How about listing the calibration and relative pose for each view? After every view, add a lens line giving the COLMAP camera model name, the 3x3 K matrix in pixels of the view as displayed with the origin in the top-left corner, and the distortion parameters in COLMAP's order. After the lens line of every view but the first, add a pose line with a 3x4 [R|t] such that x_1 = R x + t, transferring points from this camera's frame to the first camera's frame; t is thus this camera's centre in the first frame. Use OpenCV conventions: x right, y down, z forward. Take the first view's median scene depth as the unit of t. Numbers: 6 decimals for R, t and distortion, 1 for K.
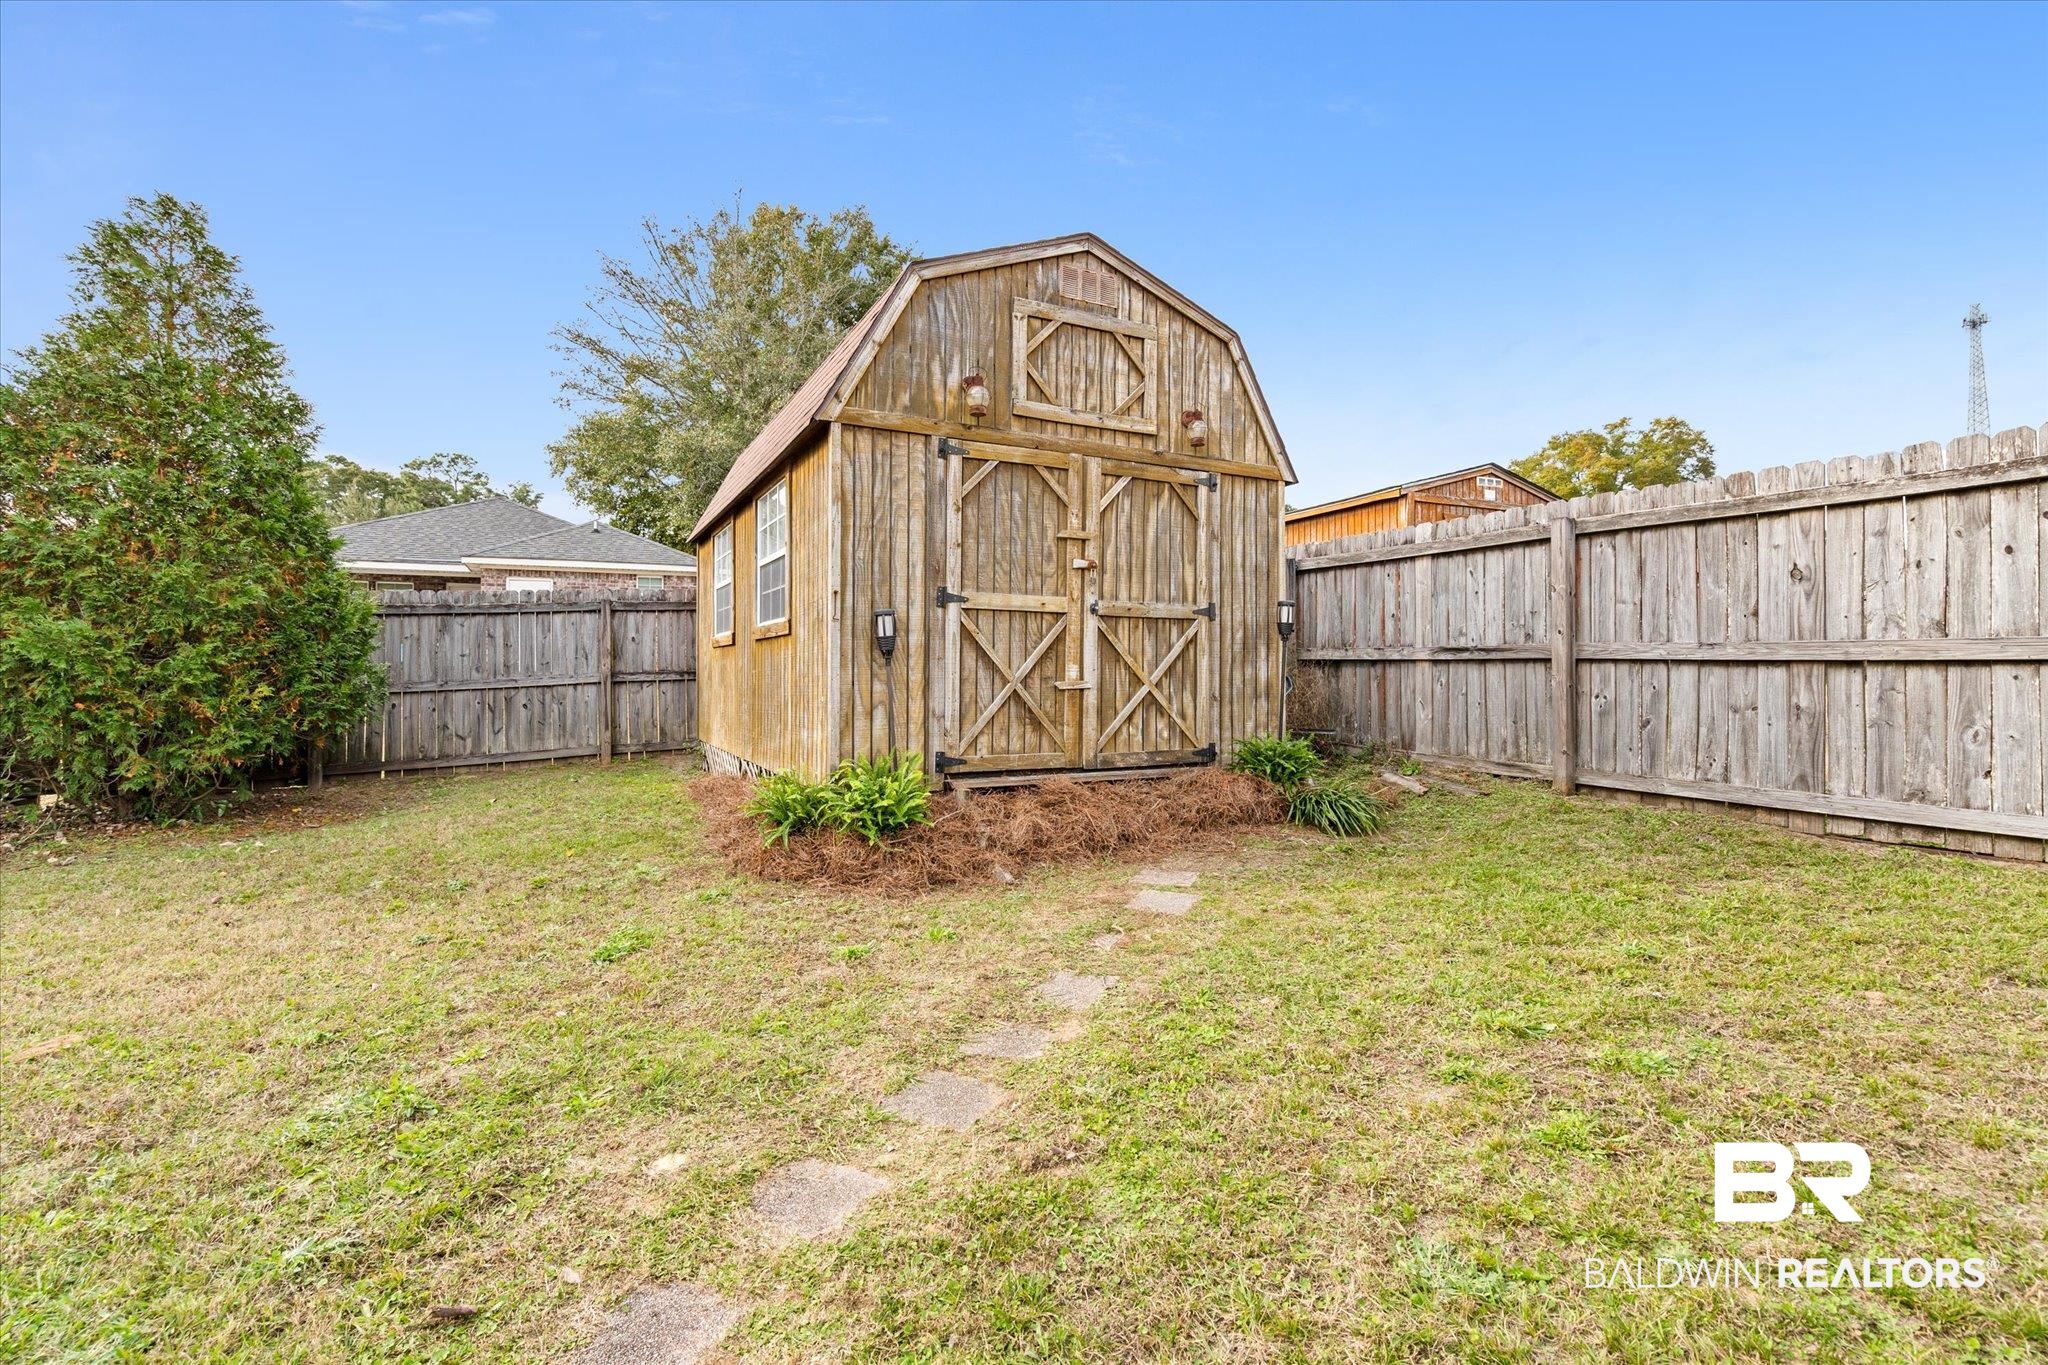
lens RADIAL K [[935.1, 0, 1026.2], [0, 935.1, 679.7], [0, 0, 1]] dist [-0.003939, -0.000291]
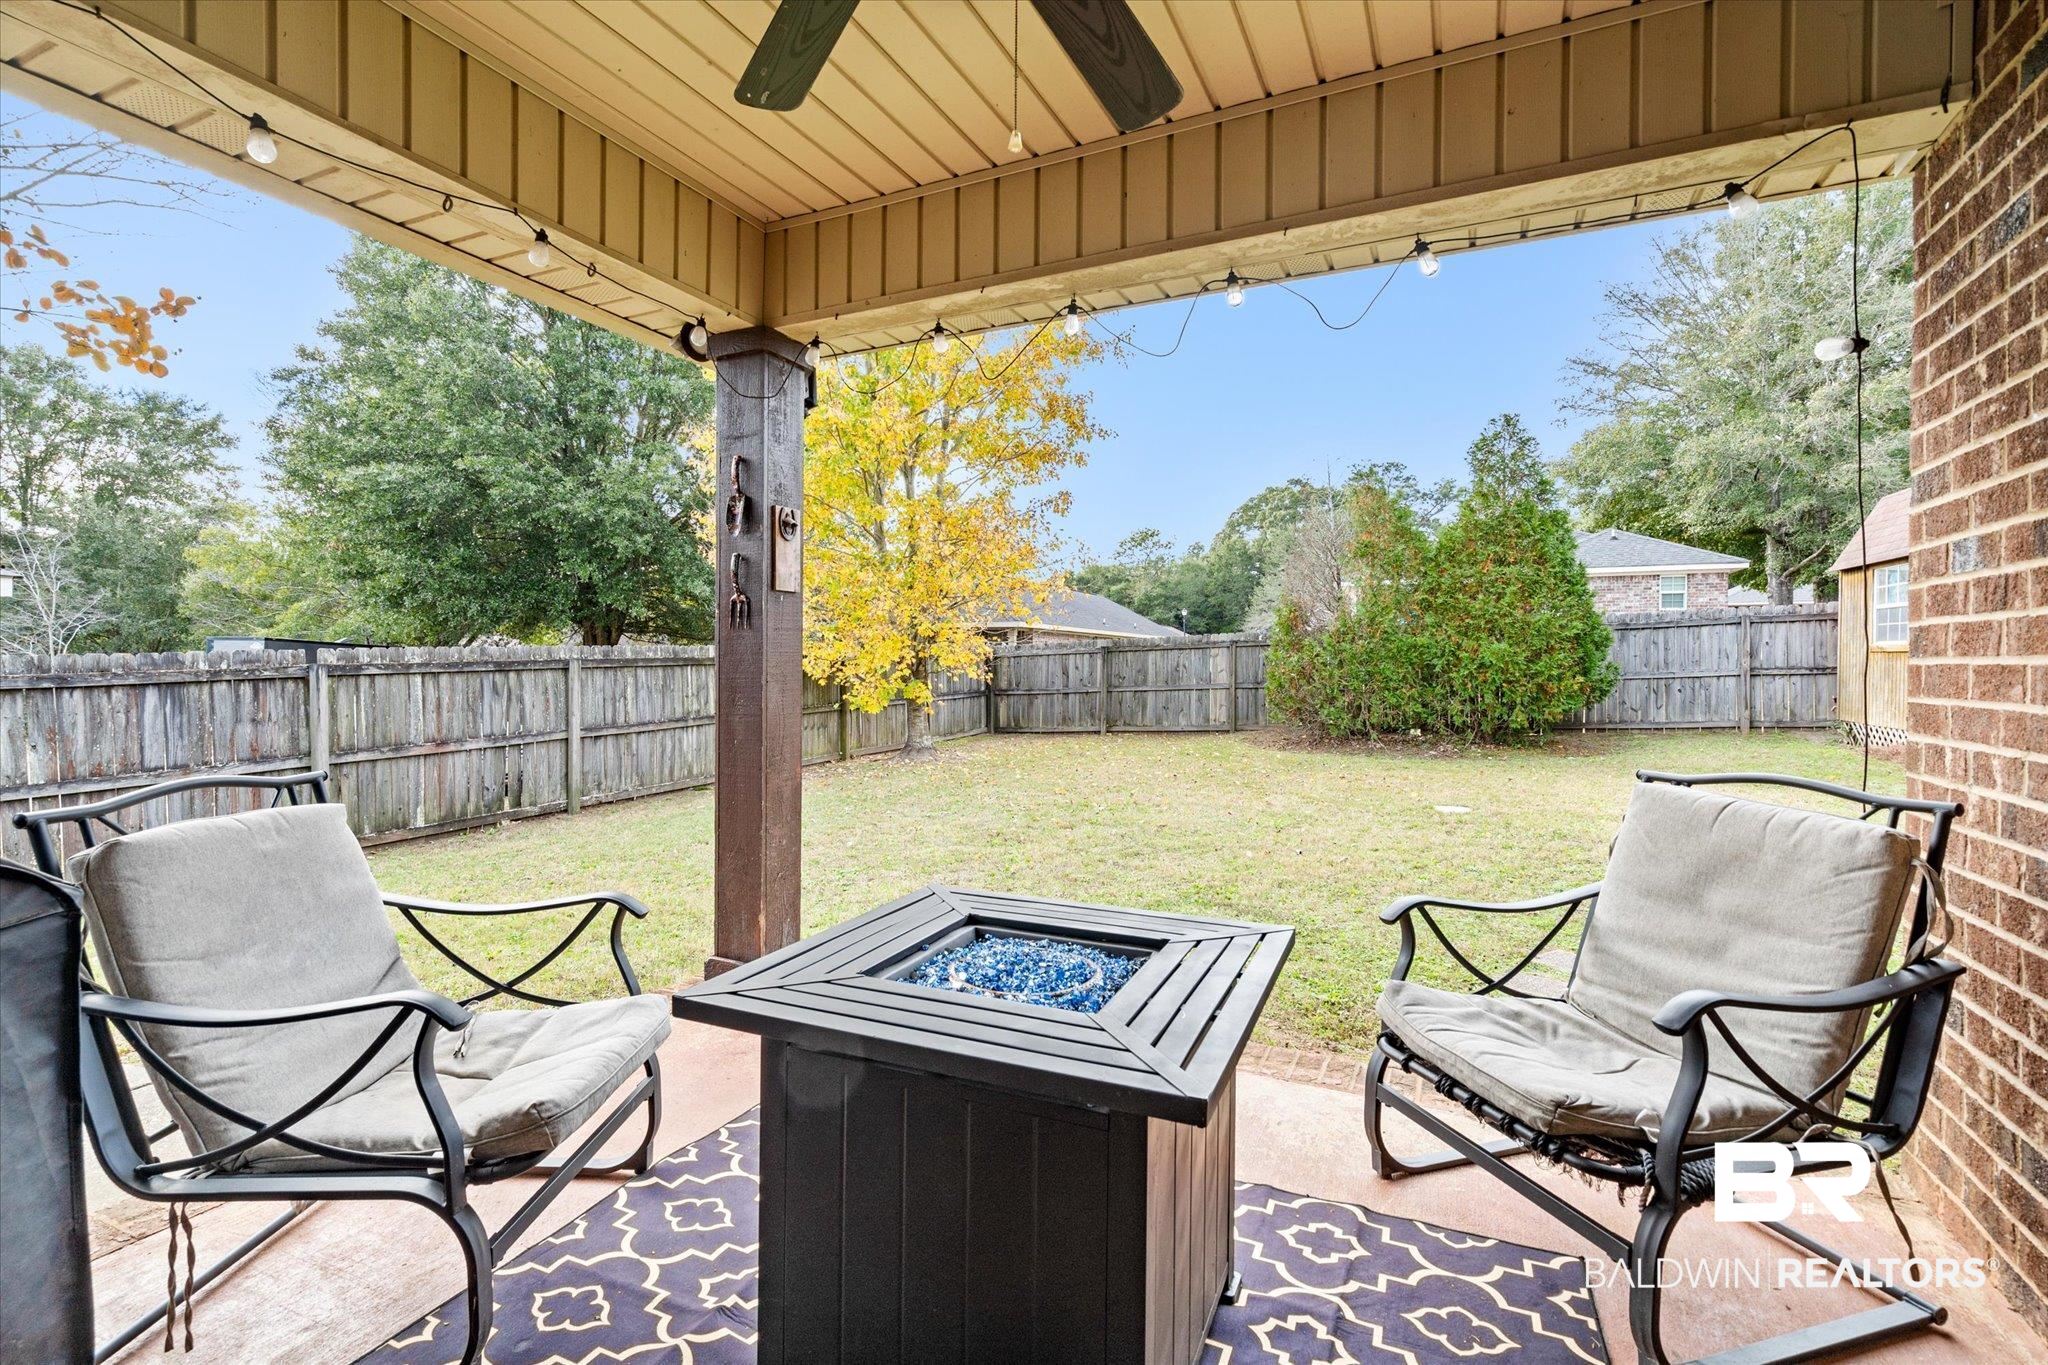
lens RADIAL K [[935.1, 0, 1018.6], [0, 935.1, 670.9], [0, 0, 1]] dist [-0.003939, -0.000291]
pose [[0.620395, 0.011796, -0.784201, -0.036450], [-0.005304, 0.999927, 0.010845, -0.012751], [0.784272, -0.002568, 0.620412, -0.704331]]
